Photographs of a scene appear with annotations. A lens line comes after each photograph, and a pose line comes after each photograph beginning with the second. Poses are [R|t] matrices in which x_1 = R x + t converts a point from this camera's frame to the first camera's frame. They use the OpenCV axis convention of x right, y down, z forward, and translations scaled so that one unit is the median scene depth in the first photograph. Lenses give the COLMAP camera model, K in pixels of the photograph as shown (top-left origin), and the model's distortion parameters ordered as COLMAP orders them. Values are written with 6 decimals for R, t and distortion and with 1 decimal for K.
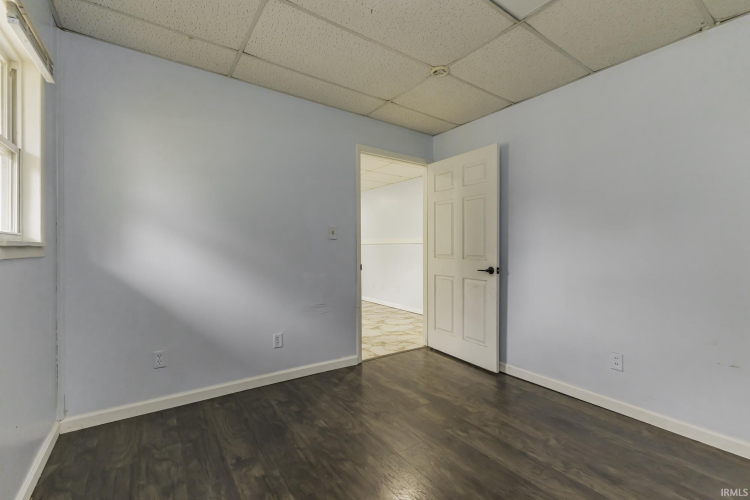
lens RADIAL K [[332.8, 0, 375.0], [0, 332.8, 250.0], [0, 0, 1]] dist [0.008423, -0.000432]
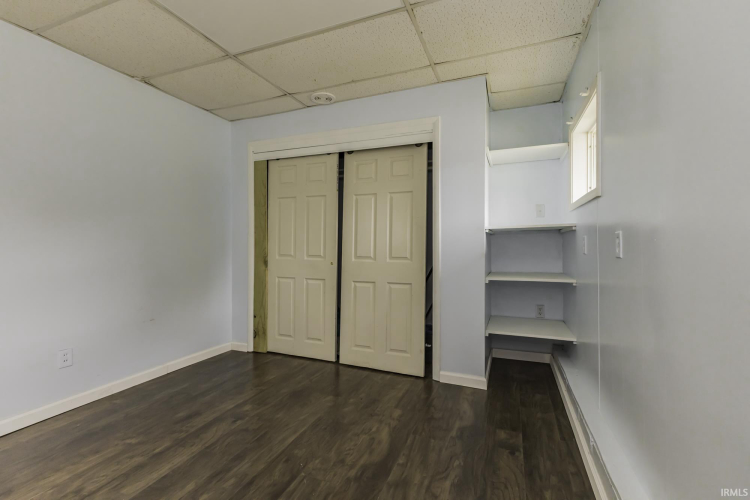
lens RADIAL K [[318.2, 0, 375.0], [0, 318.2, 250.0], [0, 0, 1]] dist [0.002699, 0.000129]
pose [[-0.561100, -0.016566, 0.827582, -0.491714], [-0.009002, 0.999863, 0.013911, 0.007989], [-0.827699, 0.000356, -0.561172, 0.760911]]
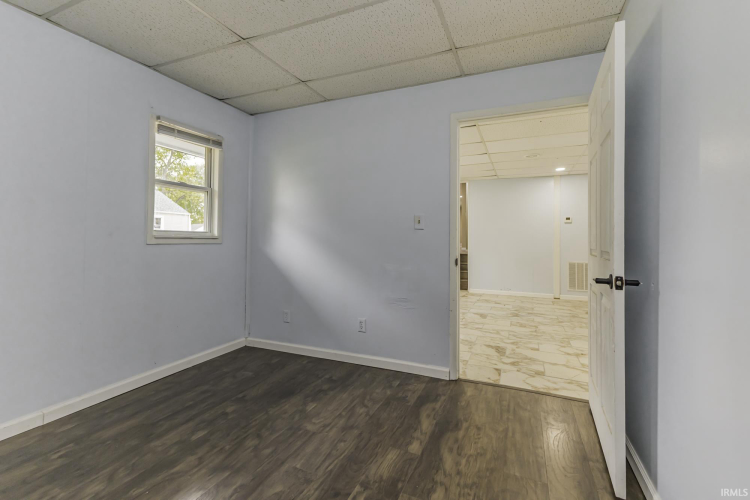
lens RADIAL K [[330.2, 0, 375.7], [0, 330.2, 235.9], [0, 0, 1]] dist [0.010576, -0.000110]
pose [[0.526304, -0.009611, -0.850242, 0.744952], [-0.006021, 0.999869, -0.015030, 0.000458], [0.850275, 0.013029, 0.526177, 0.554706]]
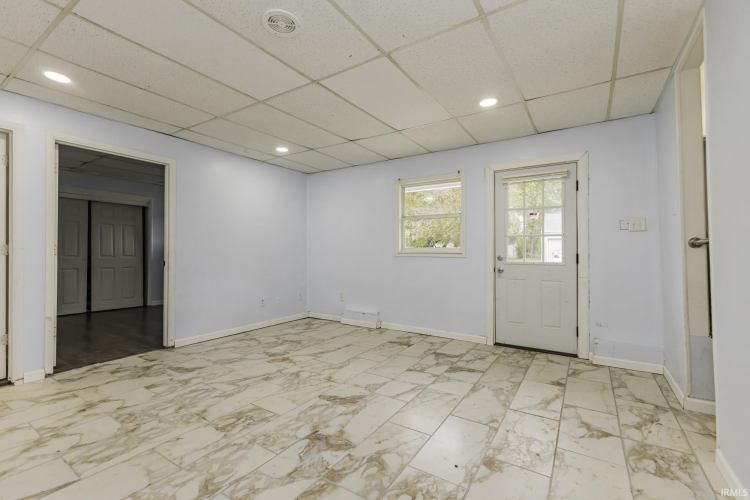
lens RADIAL K [[318.2, 0, 375.0], [0, 318.2, 250.0], [0, 0, 1]] dist [0.002699, 0.000129]
pose [[-0.917484, -0.013771, -0.397535, -0.377571], [-0.011464, 0.999901, -0.008181, 0.005730], [0.397608, -0.002948, -0.917551, 3.190095]]
